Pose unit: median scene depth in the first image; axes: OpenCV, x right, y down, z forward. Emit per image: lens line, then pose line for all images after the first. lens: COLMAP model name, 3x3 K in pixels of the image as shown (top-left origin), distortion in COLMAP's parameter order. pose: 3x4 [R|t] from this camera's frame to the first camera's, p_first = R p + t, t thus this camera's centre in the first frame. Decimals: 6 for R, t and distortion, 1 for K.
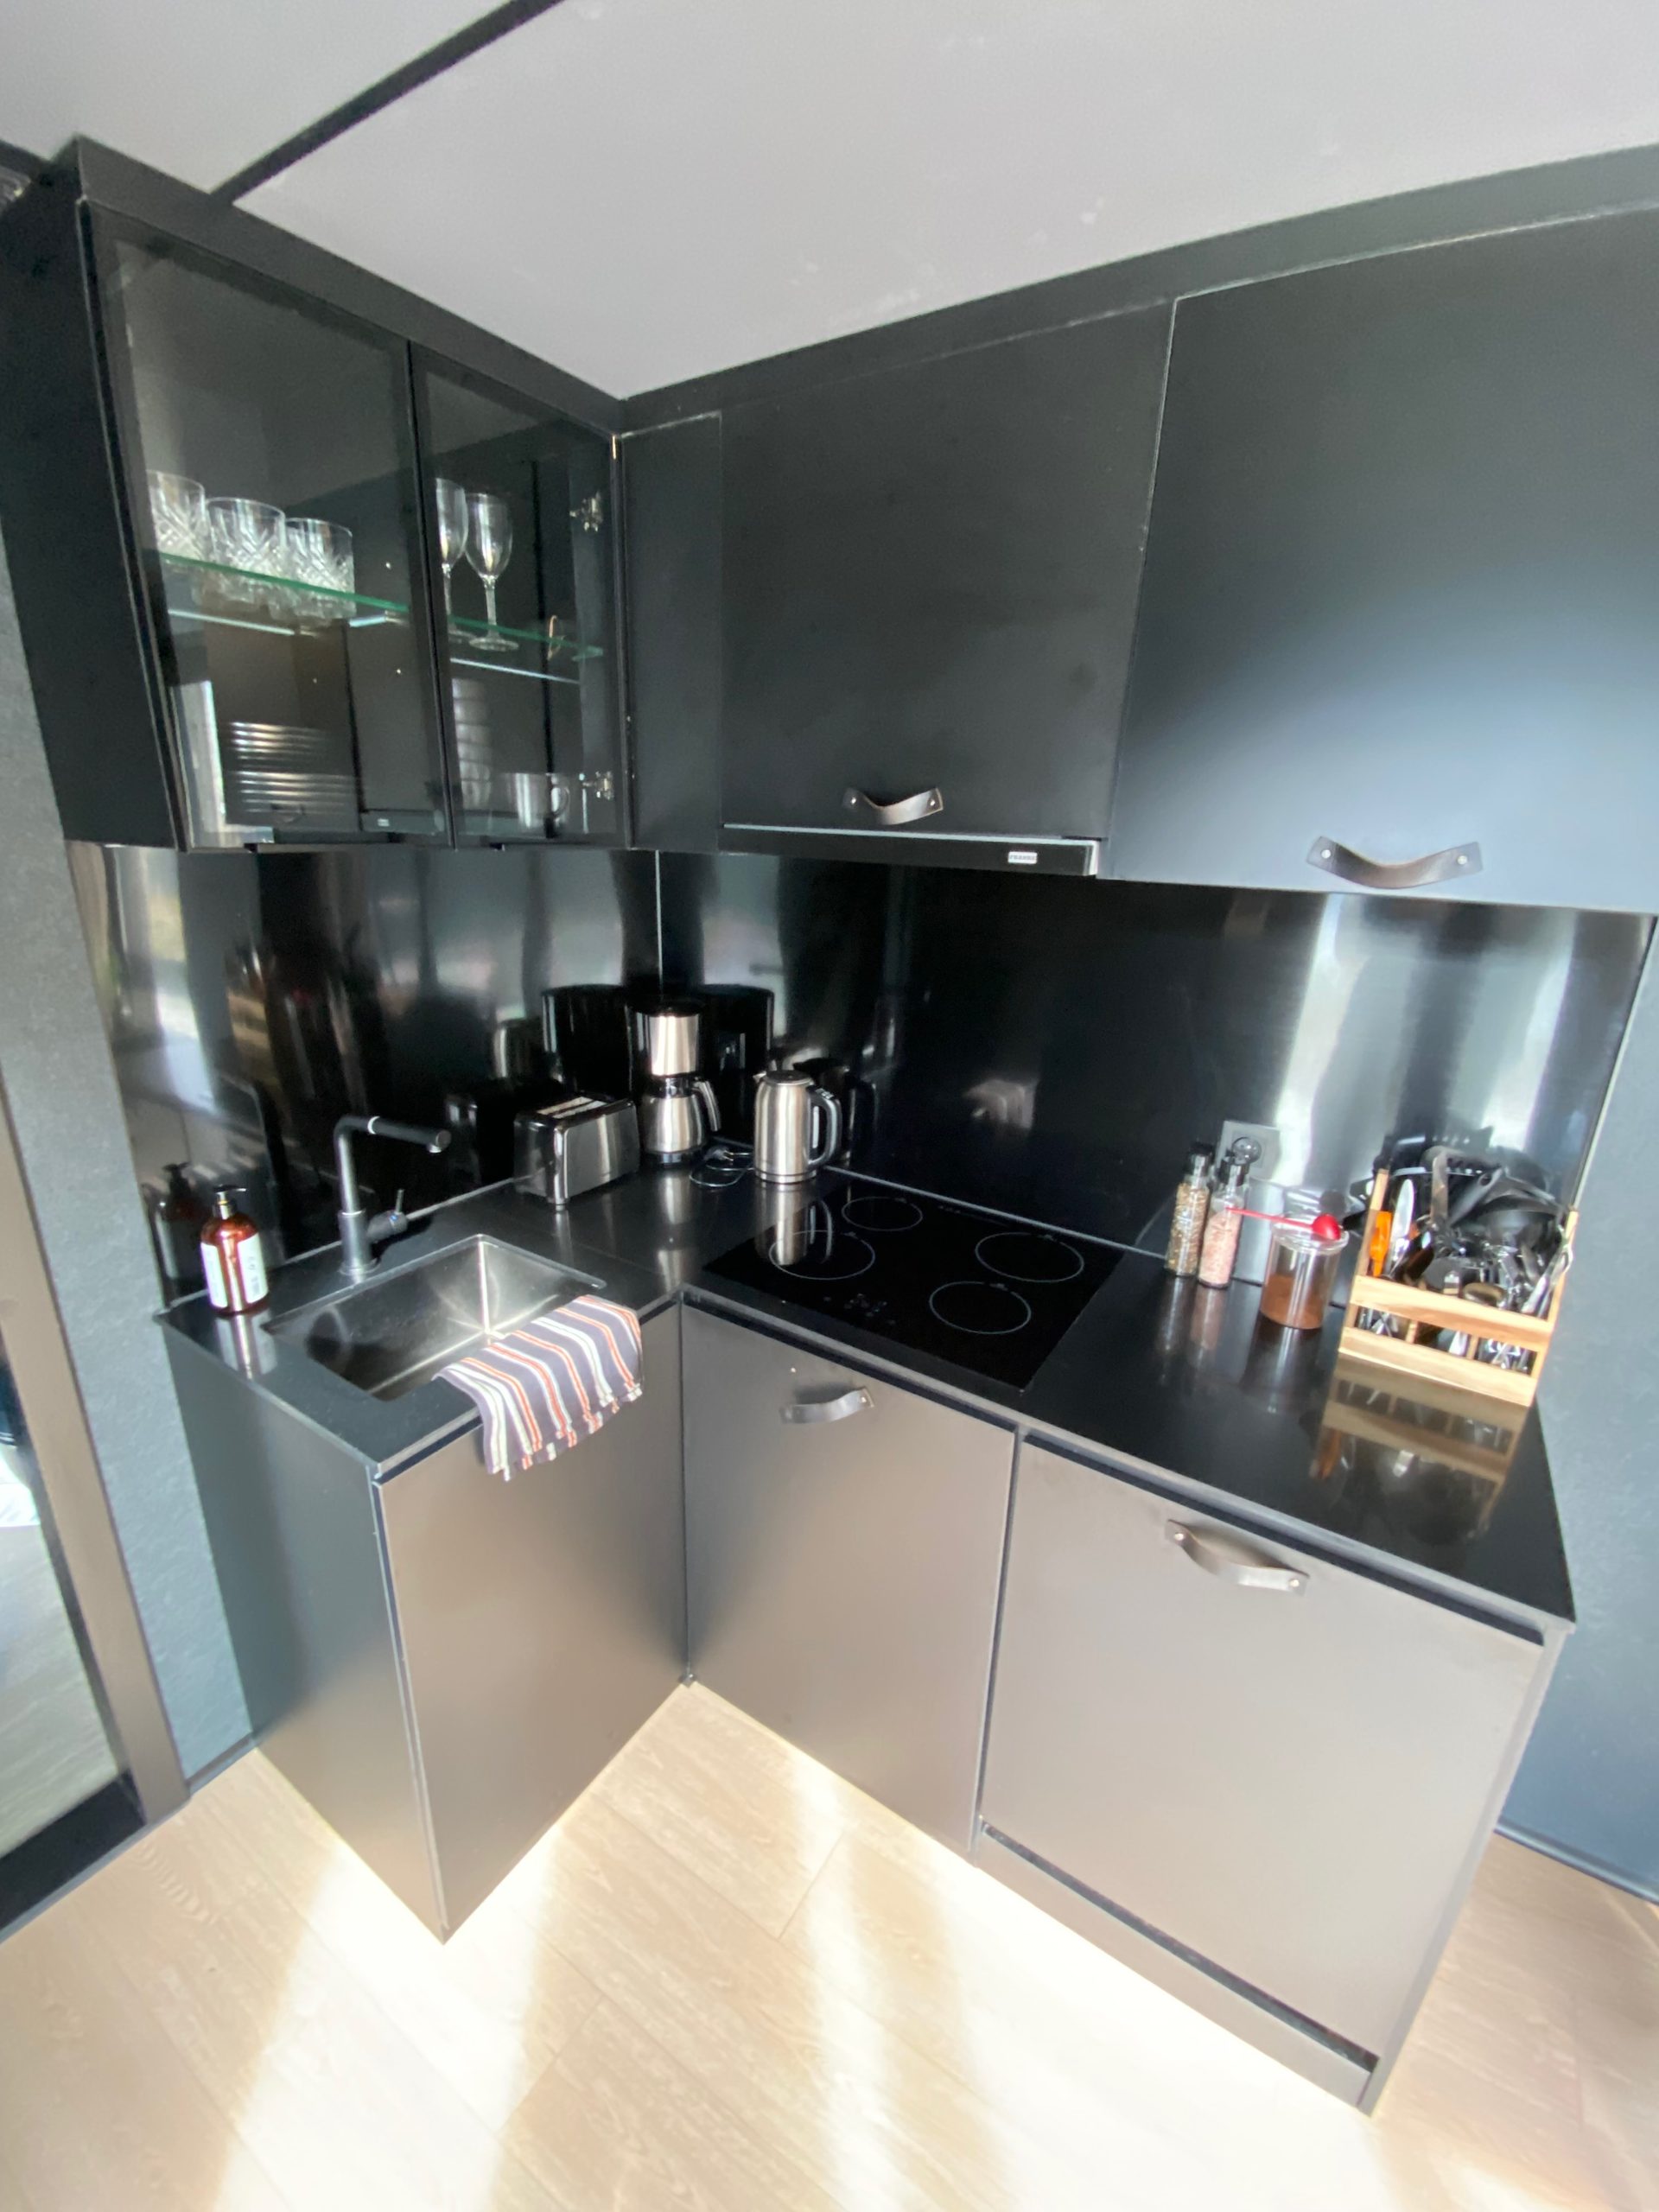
lens RADIAL K [[915.0, 0, 821.1], [0, 915.0, 1109.6], [0, 0, 1]] dist [0.003924, -0.000422]
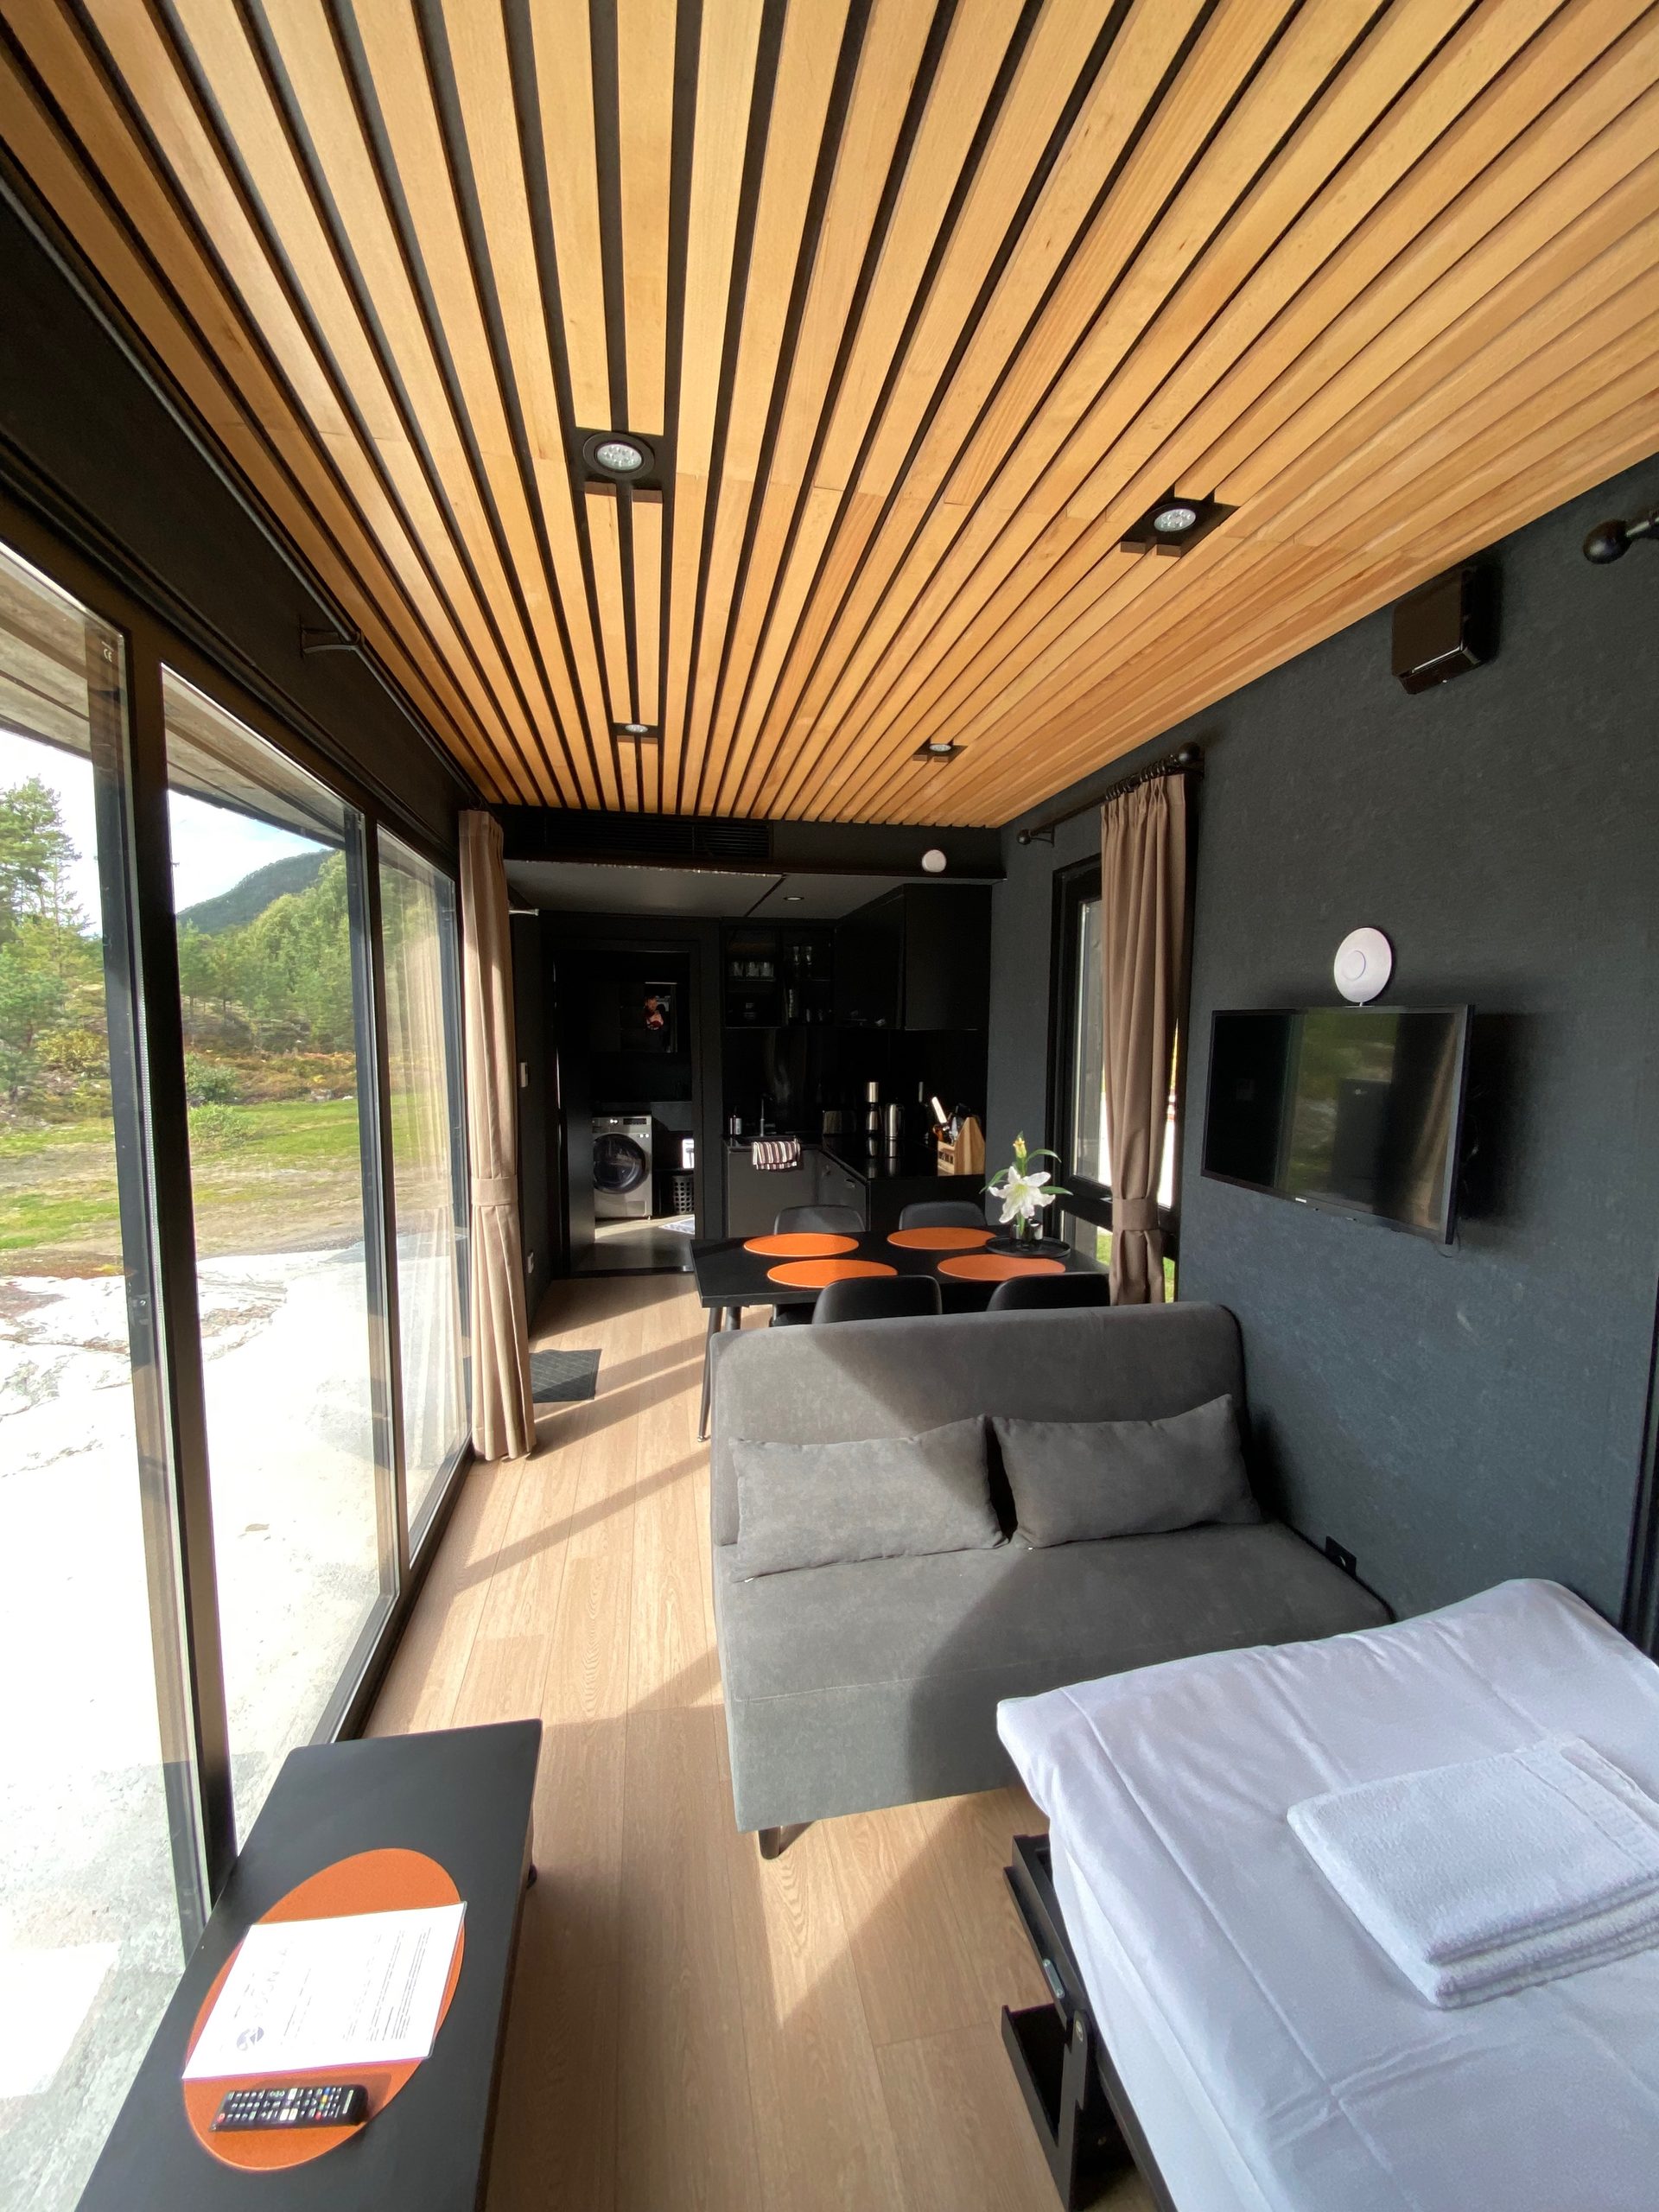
lens RADIAL K [[915.0, 0, 837.8], [0, 915.0, 1115.4], [0, 0, 1]] dist [0.003924, -0.000422]
pose [[0.711340, 0.053994, -0.700771, 1.794342], [-0.193741, 0.973481, -0.121656, 0.375860], [0.675618, 0.222307, 0.702937, -1.113147]]
